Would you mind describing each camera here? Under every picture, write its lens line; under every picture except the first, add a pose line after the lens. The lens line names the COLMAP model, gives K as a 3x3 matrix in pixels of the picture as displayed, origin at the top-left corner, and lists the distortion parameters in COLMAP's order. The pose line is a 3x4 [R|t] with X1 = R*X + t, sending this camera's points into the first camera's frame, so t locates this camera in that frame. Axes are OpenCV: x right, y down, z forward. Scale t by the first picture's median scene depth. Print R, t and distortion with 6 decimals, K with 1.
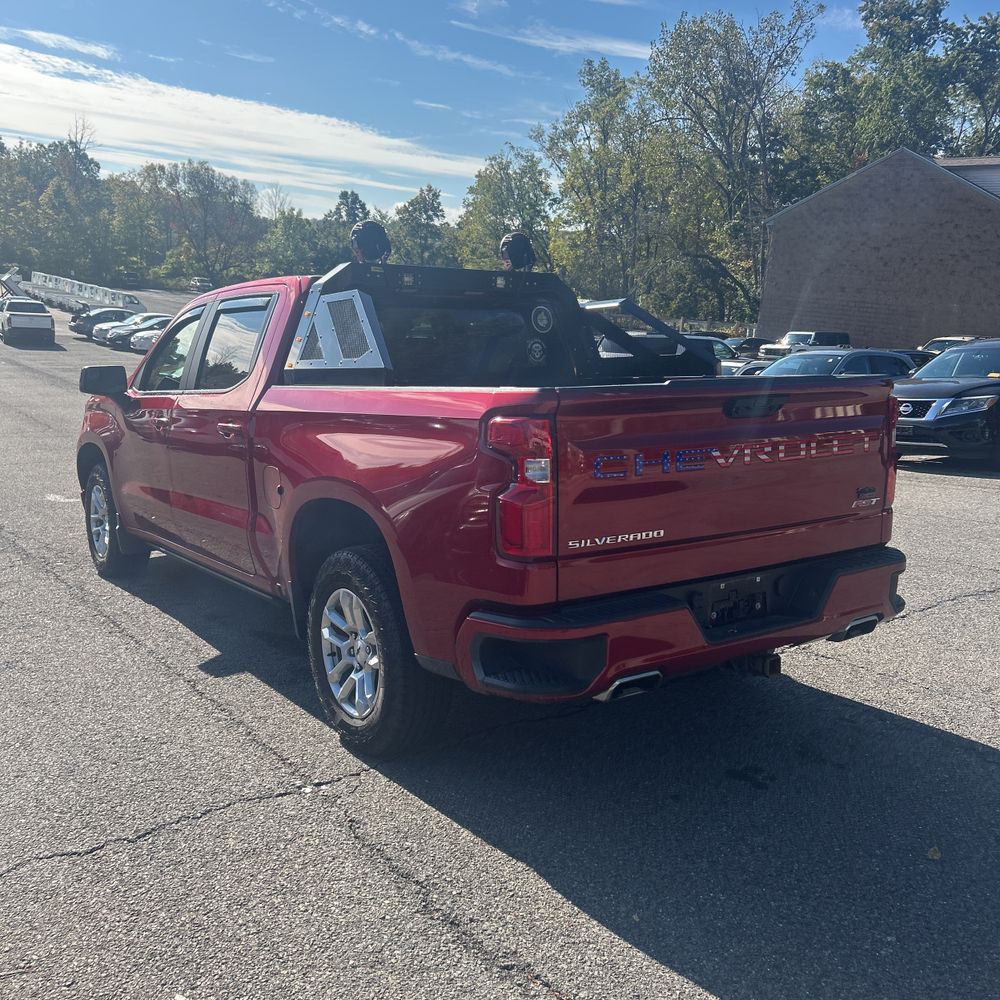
lens RADIAL K [[1014.9, 0, 481.5], [0, 1014.9, 483.7], [0, 0, 1]] dist [0.014282, 0.000000]
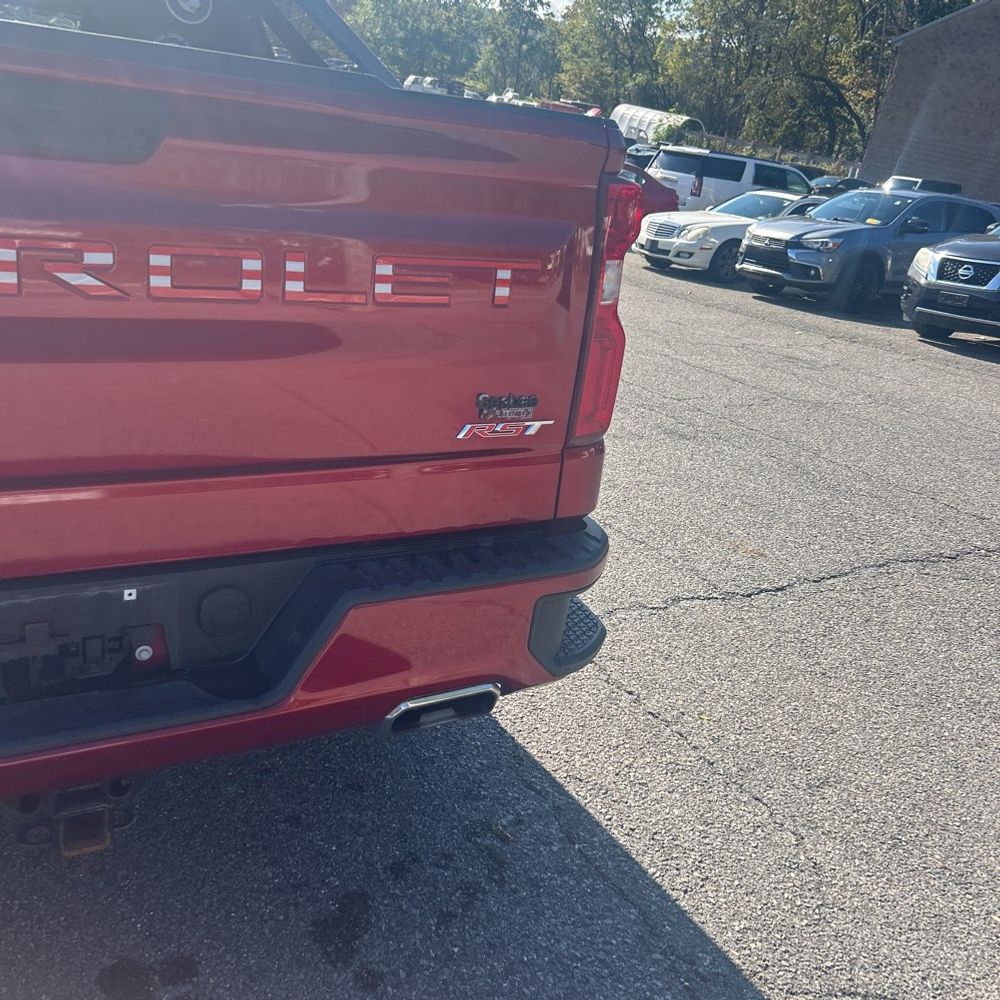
lens RADIAL K [[1014.9, 0, 490.1], [0, 1014.9, 503.9], [0, 0, 1]] dist [0.014282, 0.000000]
pose [[0.990195, 0.130532, -0.049743, 0.061067], [-0.118510, 0.973512, 0.195526, -0.005000], [0.073948, -0.187714, 0.979436, 0.089654]]
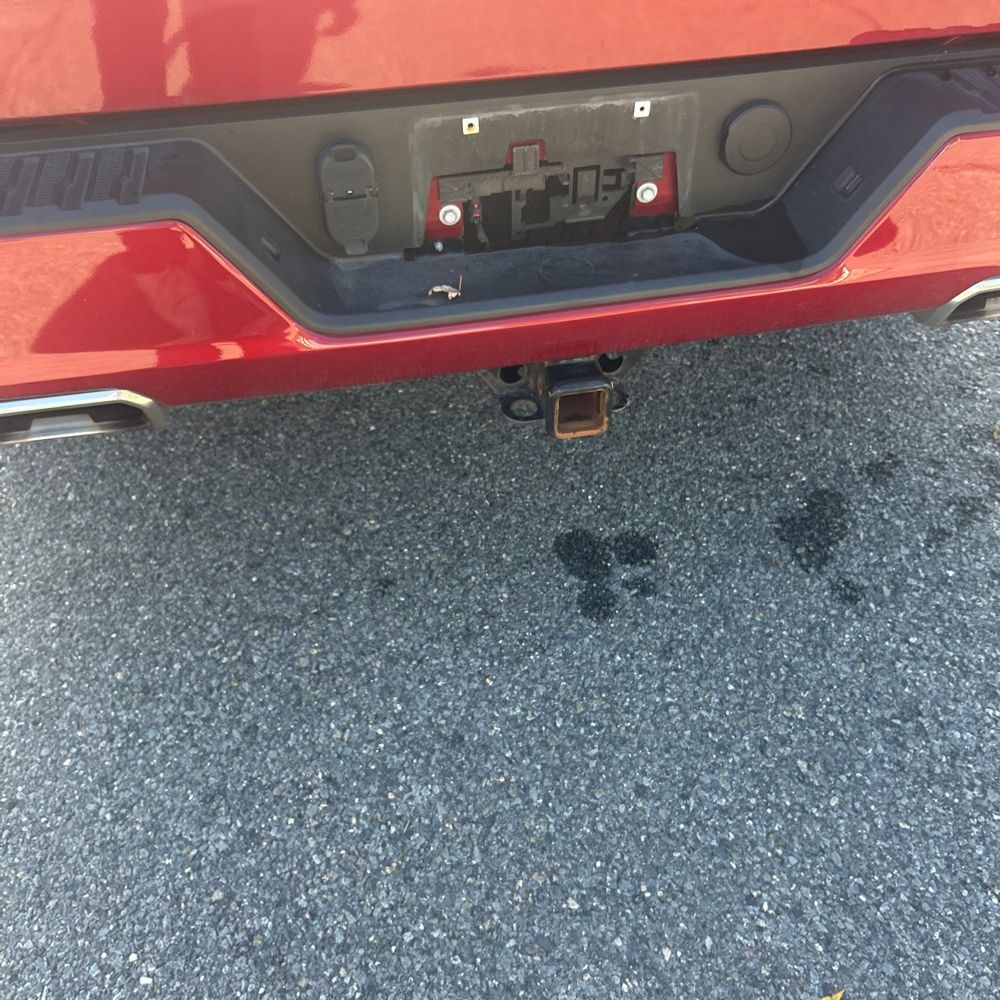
lens RADIAL K [[1014.9, 0, 488.0], [0, 1014.9, 518.7], [0, 0, 1]] dist [0.014282, 0.000000]
pose [[0.918903, 0.278048, -0.279835, 0.049473], [-0.047072, 0.781584, 0.622021, 0.000943], [0.391666, -0.558404, 0.731288, 0.100627]]
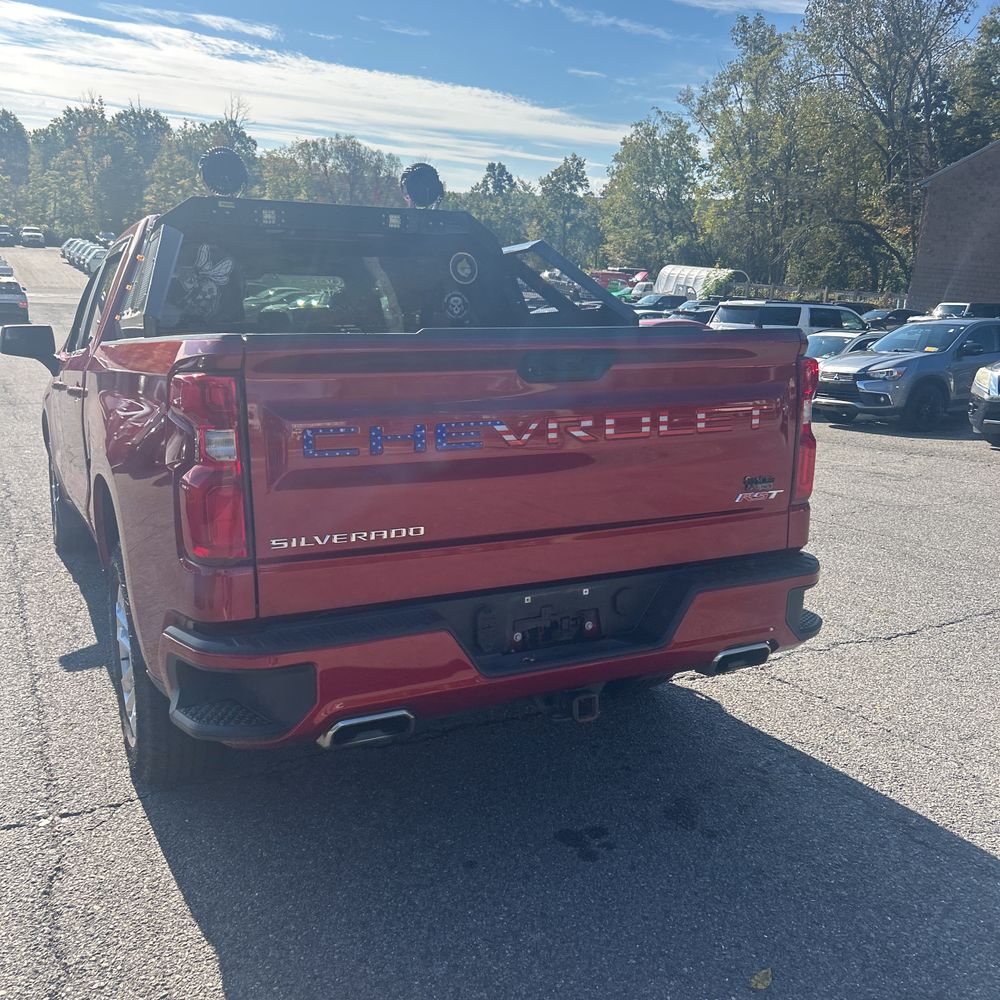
lens RADIAL K [[1014.9, 0, 485.4], [0, 1014.9, 493.6], [0, 0, 1]] dist [0.014282, 0.000000]
pose [[0.989808, 0.024310, -0.140318, 0.043329], [-0.019491, 0.999176, 0.035614, -0.000971], [0.141068, -0.032516, 0.989466, 0.032985]]
